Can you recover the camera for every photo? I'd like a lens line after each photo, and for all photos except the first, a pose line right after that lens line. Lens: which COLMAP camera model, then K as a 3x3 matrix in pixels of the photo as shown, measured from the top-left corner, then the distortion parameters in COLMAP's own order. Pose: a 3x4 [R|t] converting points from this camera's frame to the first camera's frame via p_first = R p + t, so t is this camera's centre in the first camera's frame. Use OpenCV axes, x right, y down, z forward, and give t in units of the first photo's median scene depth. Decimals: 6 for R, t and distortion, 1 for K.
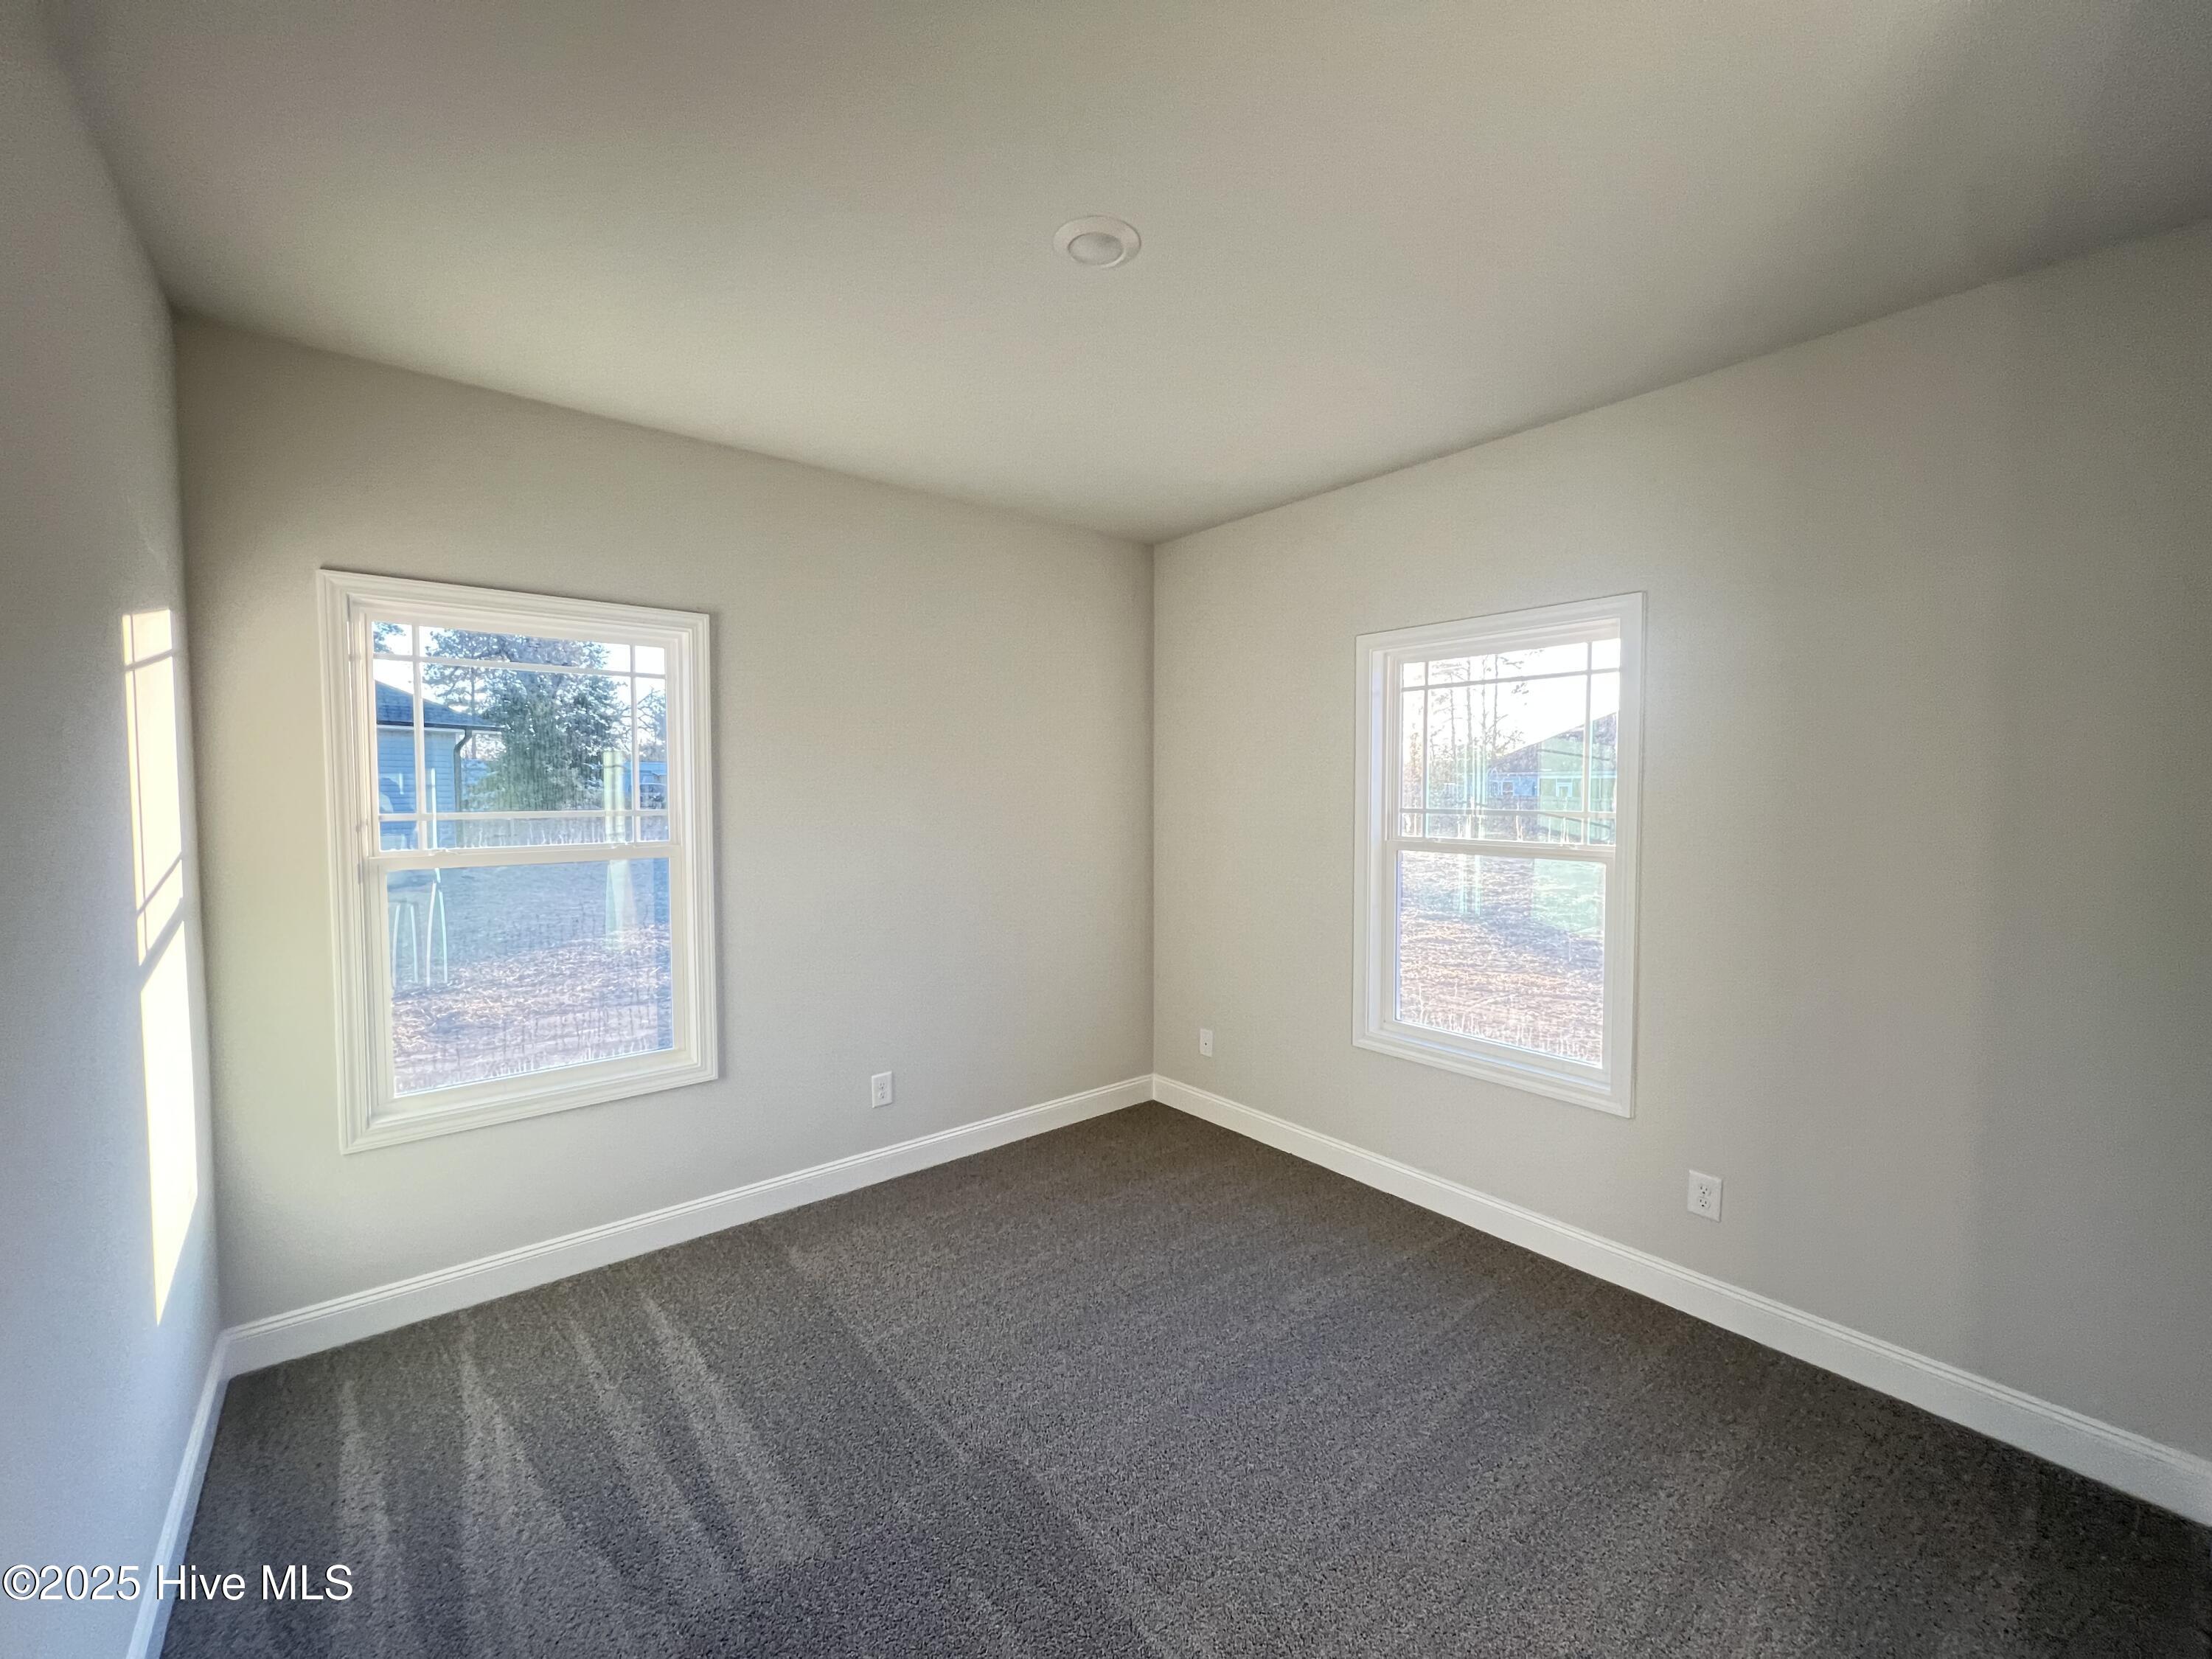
lens RADIAL K [[885.1, 0, 1106.0], [0, 885.1, 829.5], [0, 0, 1]] dist [0.001412, 0.000164]
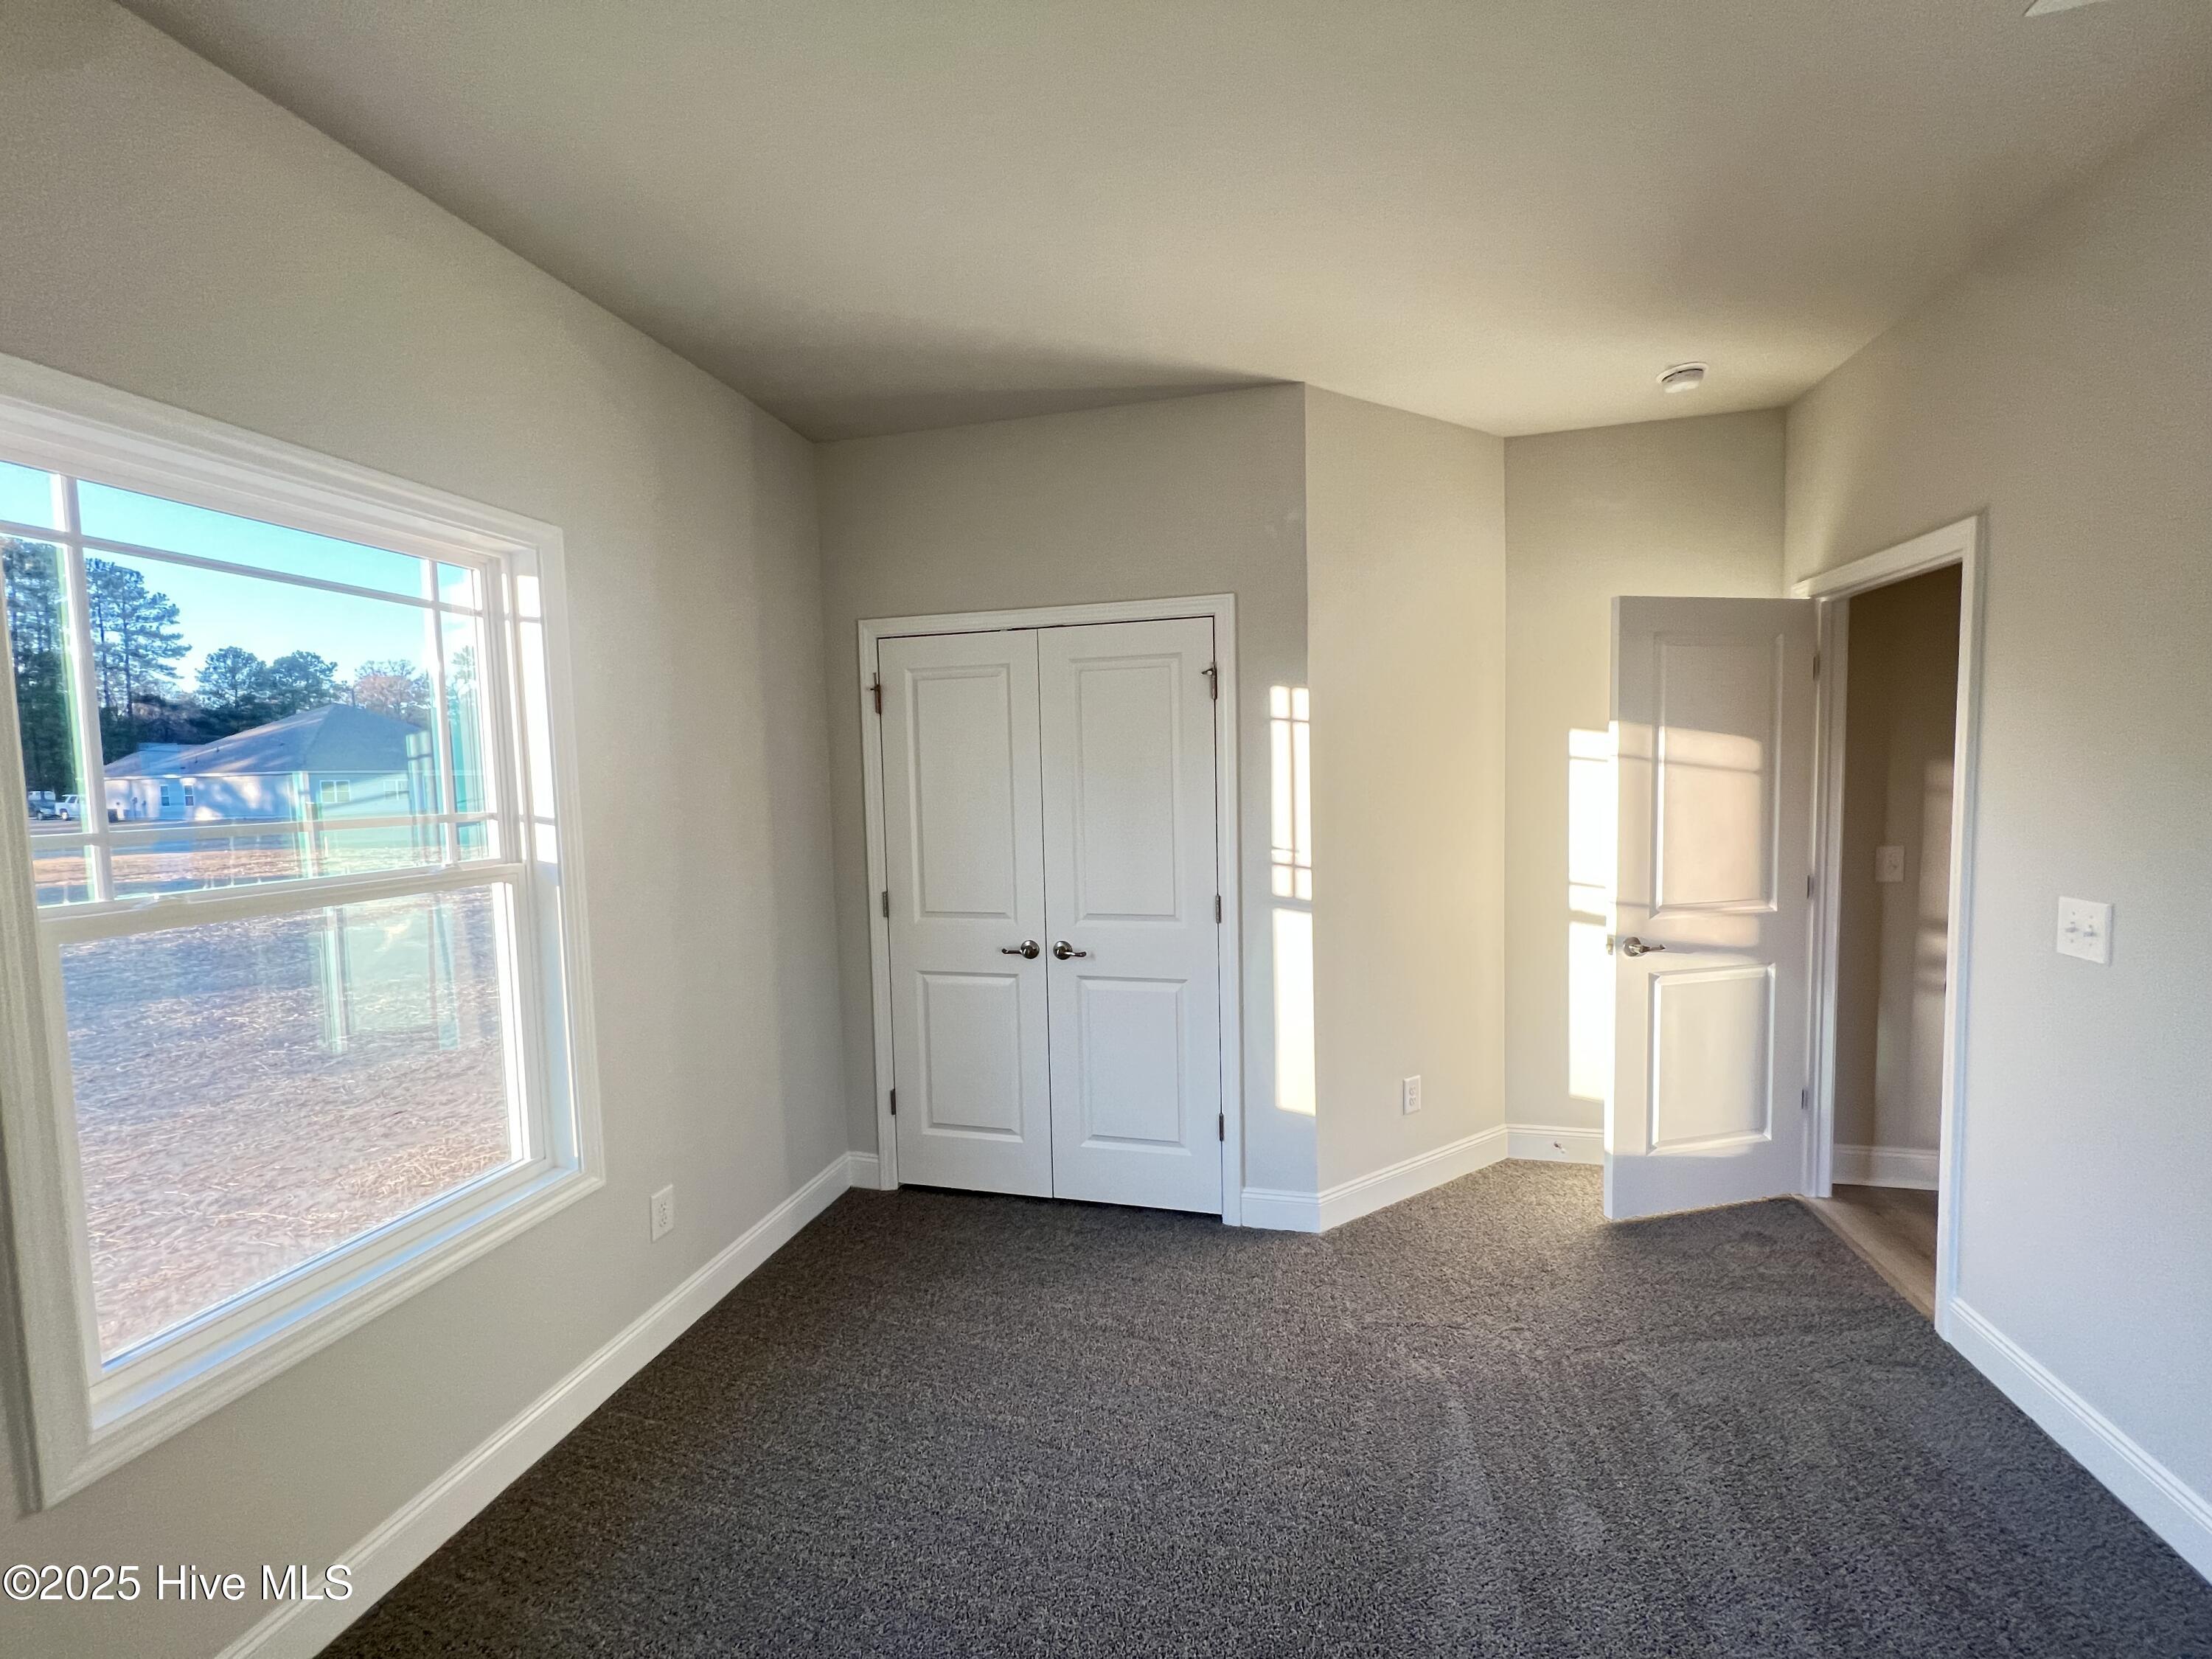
lens RADIAL K [[885.1, 0, 1106.0], [0, 885.1, 829.5], [0, 0, 1]] dist [0.001412, 0.000164]
pose [[-0.602773, -0.032785, 0.797239, -0.318853], [0.063646, 0.993996, 0.088997, -0.039246], [-0.795370, 0.104386, -0.597067, 1.084885]]
